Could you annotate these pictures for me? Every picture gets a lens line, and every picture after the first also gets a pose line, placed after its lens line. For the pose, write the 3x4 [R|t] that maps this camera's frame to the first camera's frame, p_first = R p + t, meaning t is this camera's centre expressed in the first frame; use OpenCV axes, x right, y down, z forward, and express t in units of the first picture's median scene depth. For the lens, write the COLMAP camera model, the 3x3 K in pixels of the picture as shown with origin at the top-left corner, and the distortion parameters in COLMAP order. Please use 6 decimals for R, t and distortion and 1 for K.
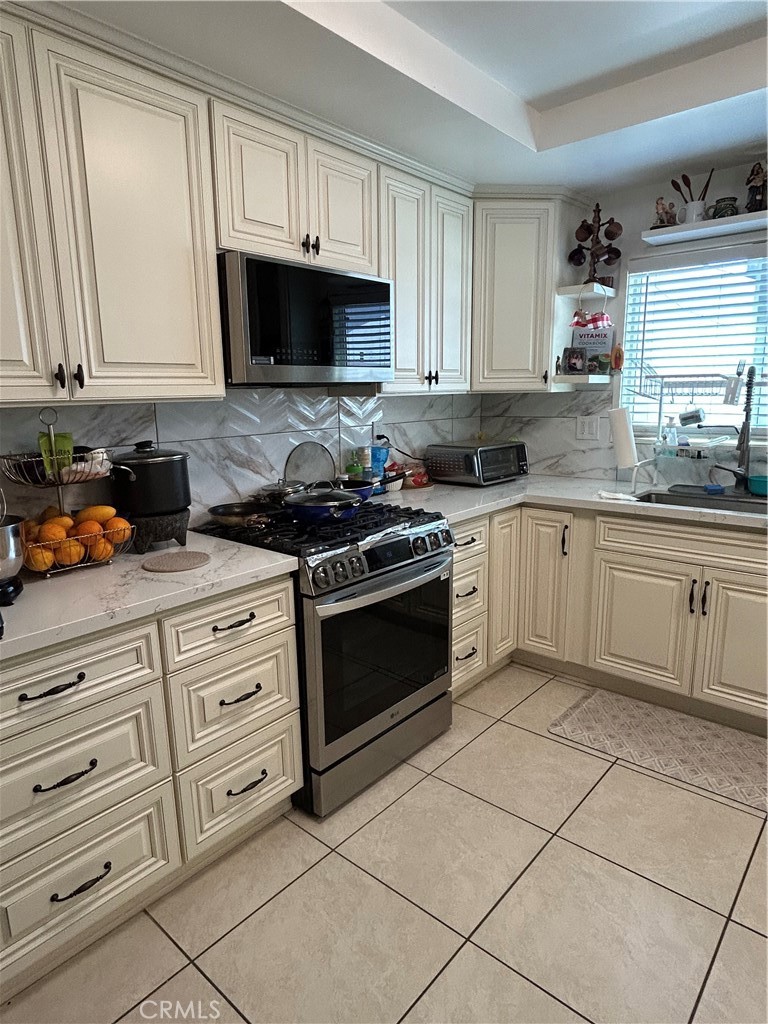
lens RADIAL K [[608.6, 0, 384.0], [0, 608.6, 512.0], [0, 0, 1]] dist [0.016440, -0.030423]
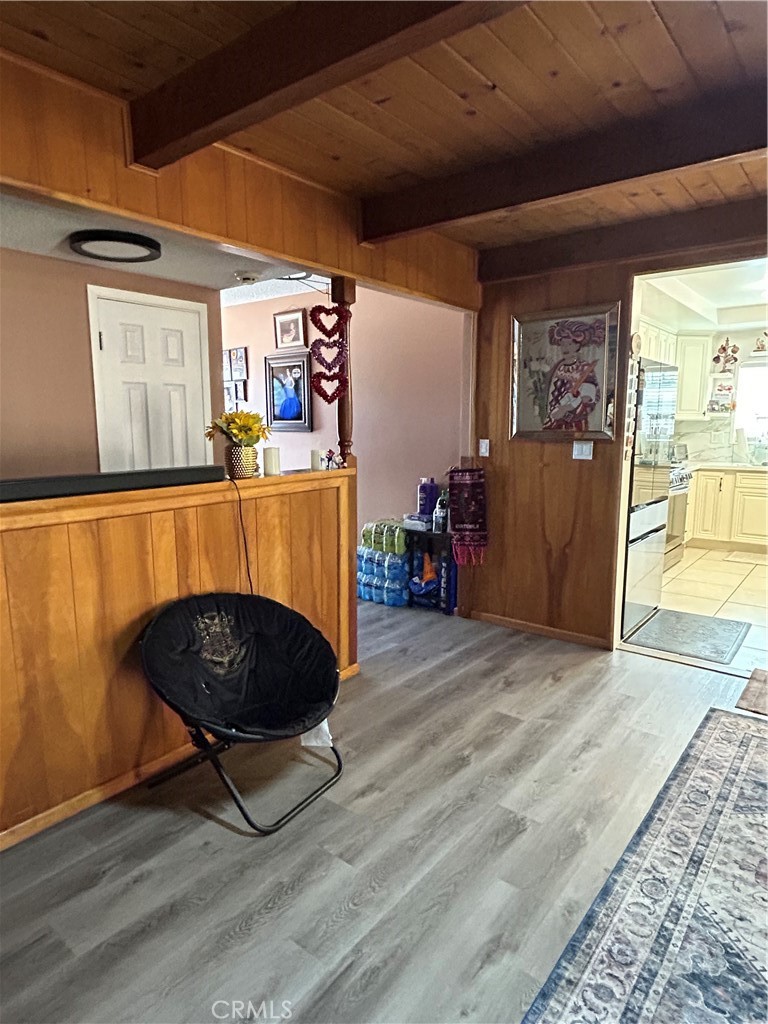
lens RADIAL K [[608.6, 0, 384.0], [0, 608.6, 512.0], [0, 0, 1]] dist [0.016440, -0.030423]
pose [[0.998939, 0.008860, 0.045202, -1.069854], [-0.006567, 0.998696, -0.050633, 0.274386], [-0.045592, 0.050283, 0.997694, -1.220794]]
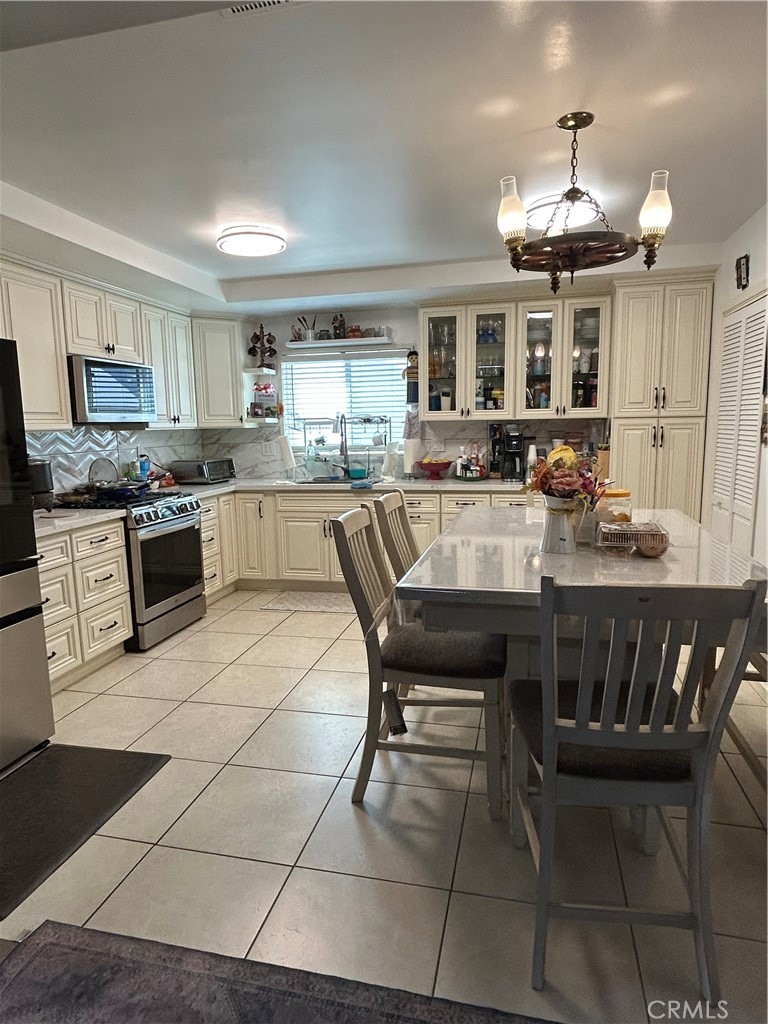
lens RADIAL K [[608.6, 0, 384.0], [0, 608.6, 512.0], [0, 0, 1]] dist [0.016440, -0.030423]
pose [[0.884223, -0.069318, 0.461893, -0.210070], [0.099545, 0.994173, -0.041365, 0.164881], [-0.456335, 0.082555, 0.885970, -0.752035]]
